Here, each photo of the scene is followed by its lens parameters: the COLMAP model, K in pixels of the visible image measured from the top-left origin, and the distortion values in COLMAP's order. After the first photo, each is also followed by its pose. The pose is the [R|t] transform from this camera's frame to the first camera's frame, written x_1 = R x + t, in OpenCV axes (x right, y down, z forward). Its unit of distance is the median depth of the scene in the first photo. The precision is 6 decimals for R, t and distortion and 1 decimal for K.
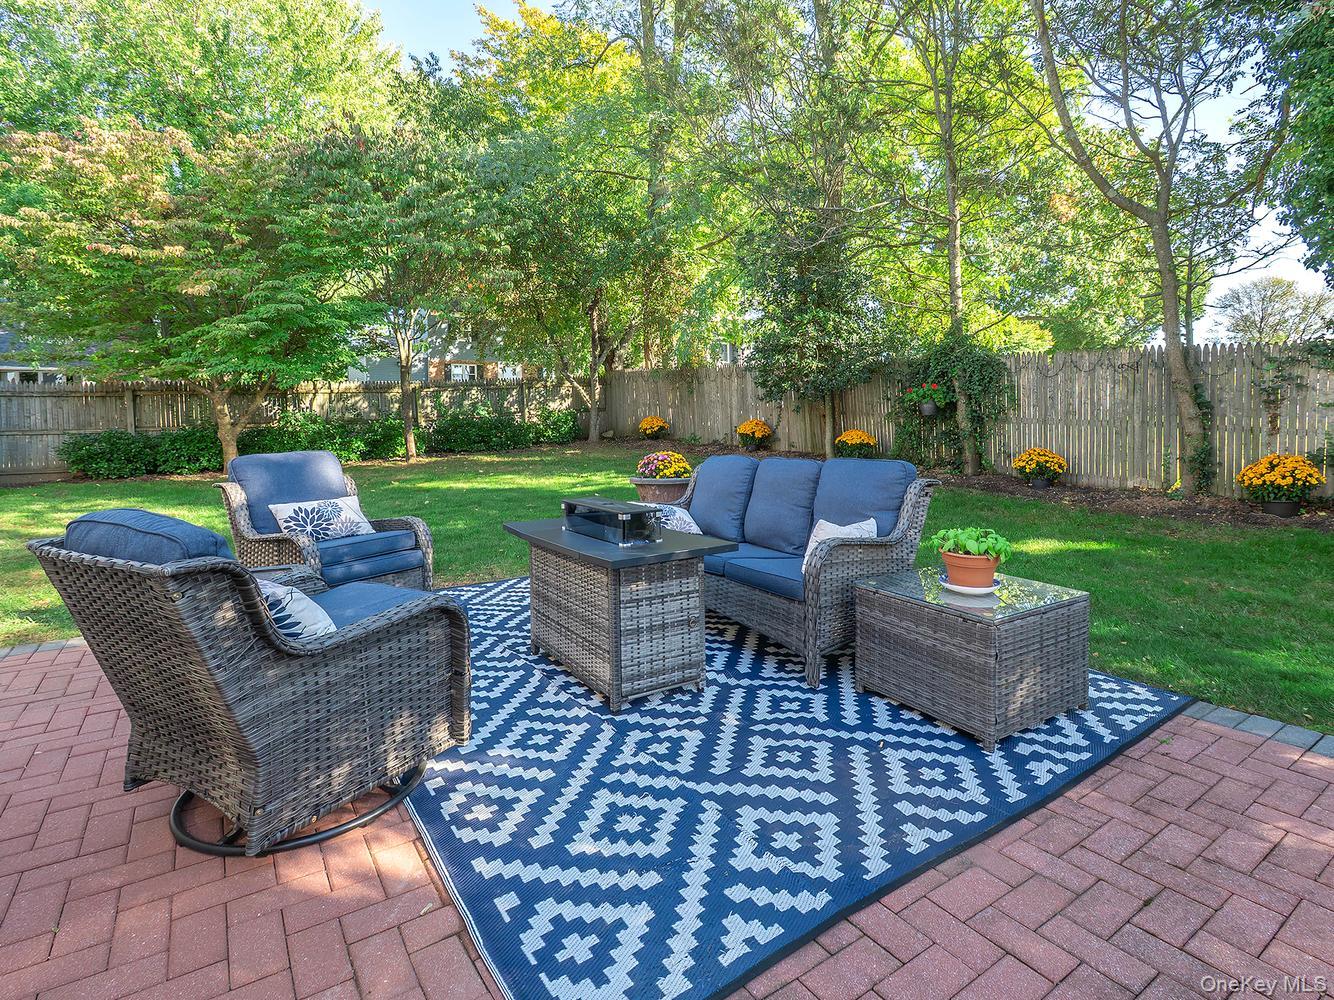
lens RADIAL K [[683.9, 0, 674.5], [0, 683.9, 426.4], [0, 0, 1]] dist [0.018432, -0.008003]
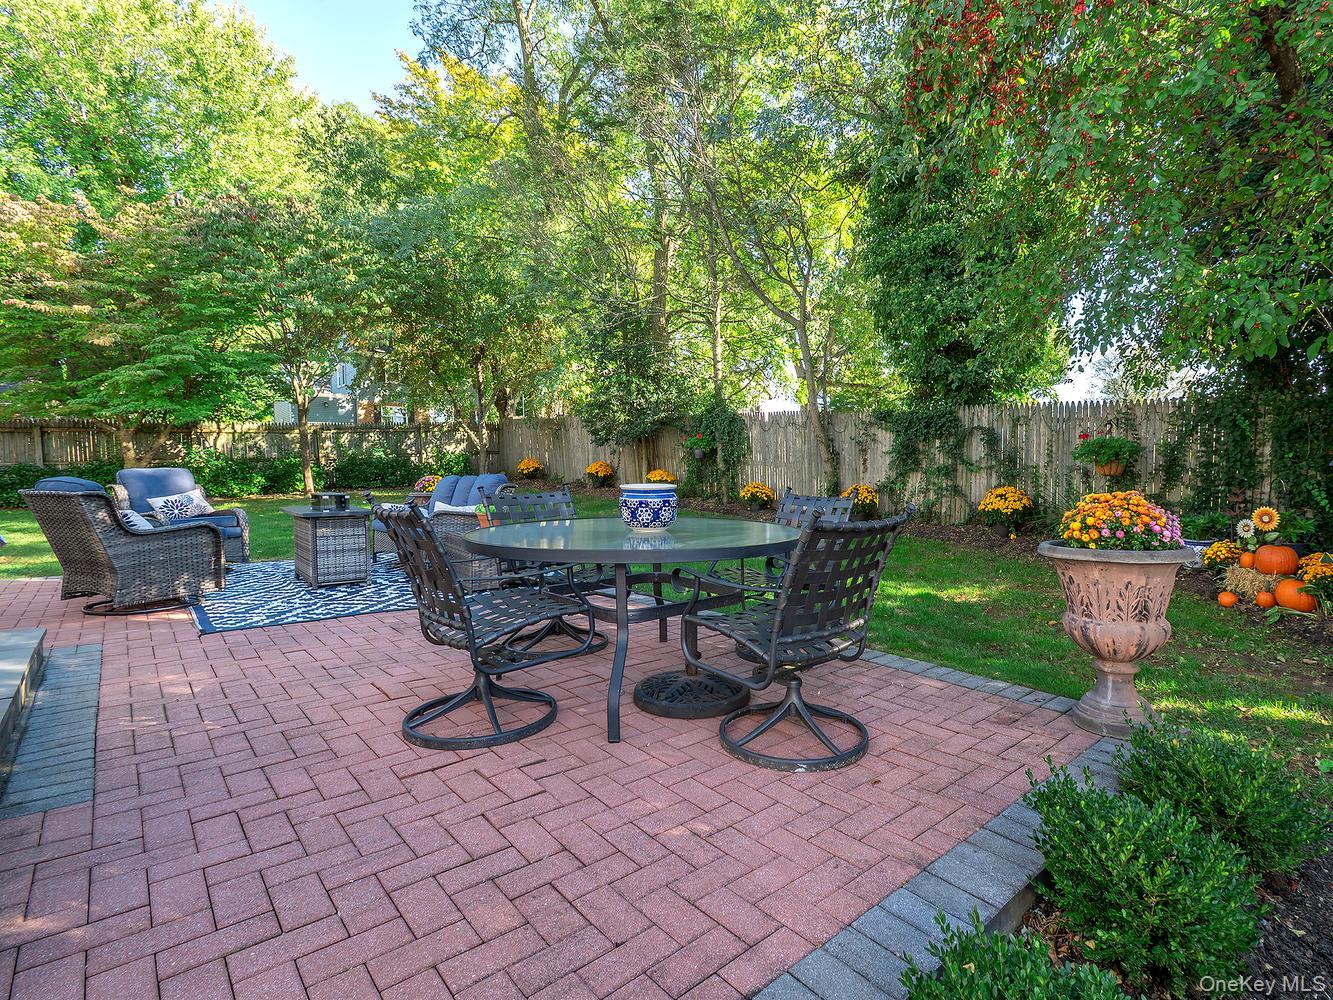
lens RADIAL K [[683.4, 0, 673.6], [0, 683.4, 493.0], [0, 0, 1]] dist [0.018432, -0.008003]
pose [[0.996601, 0.011689, 0.081551, 0.122825], [-0.013941, 0.999535, 0.027109, 0.008494], [-0.081196, -0.028154, 0.996300, -0.169338]]
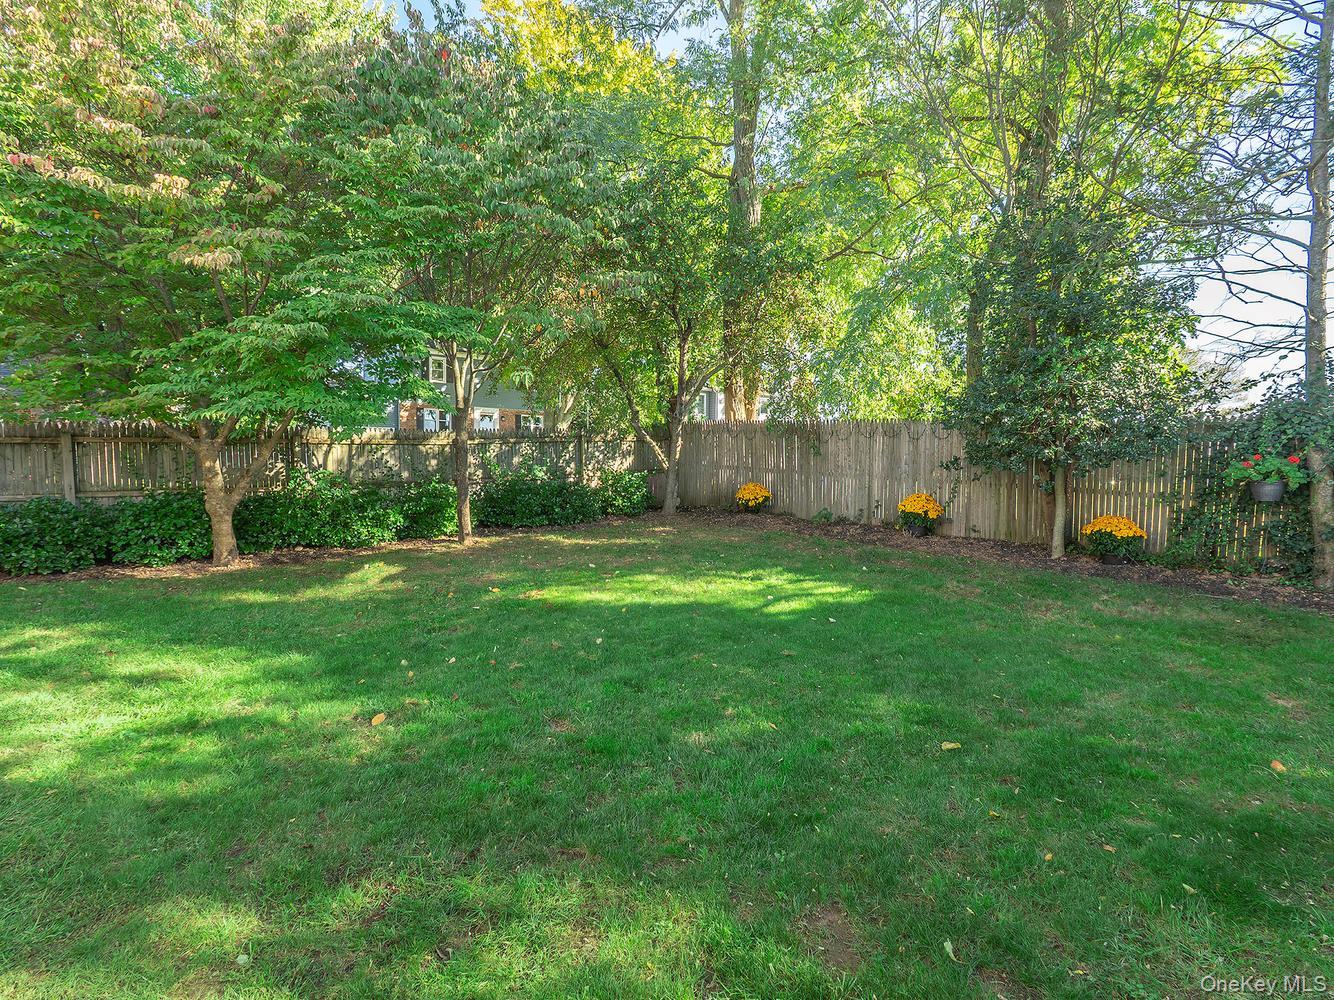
lens RADIAL K [[726.8, 0, 659.7], [0, 726.8, 504.6], [0, 0, 1]] dist [0.006602, -0.000380]
pose [[0.999006, 0.022336, 0.038564, -0.223053], [-0.023530, 0.999249, 0.030785, -0.017657], [-0.037847, -0.031661, 0.998782, 0.251539]]
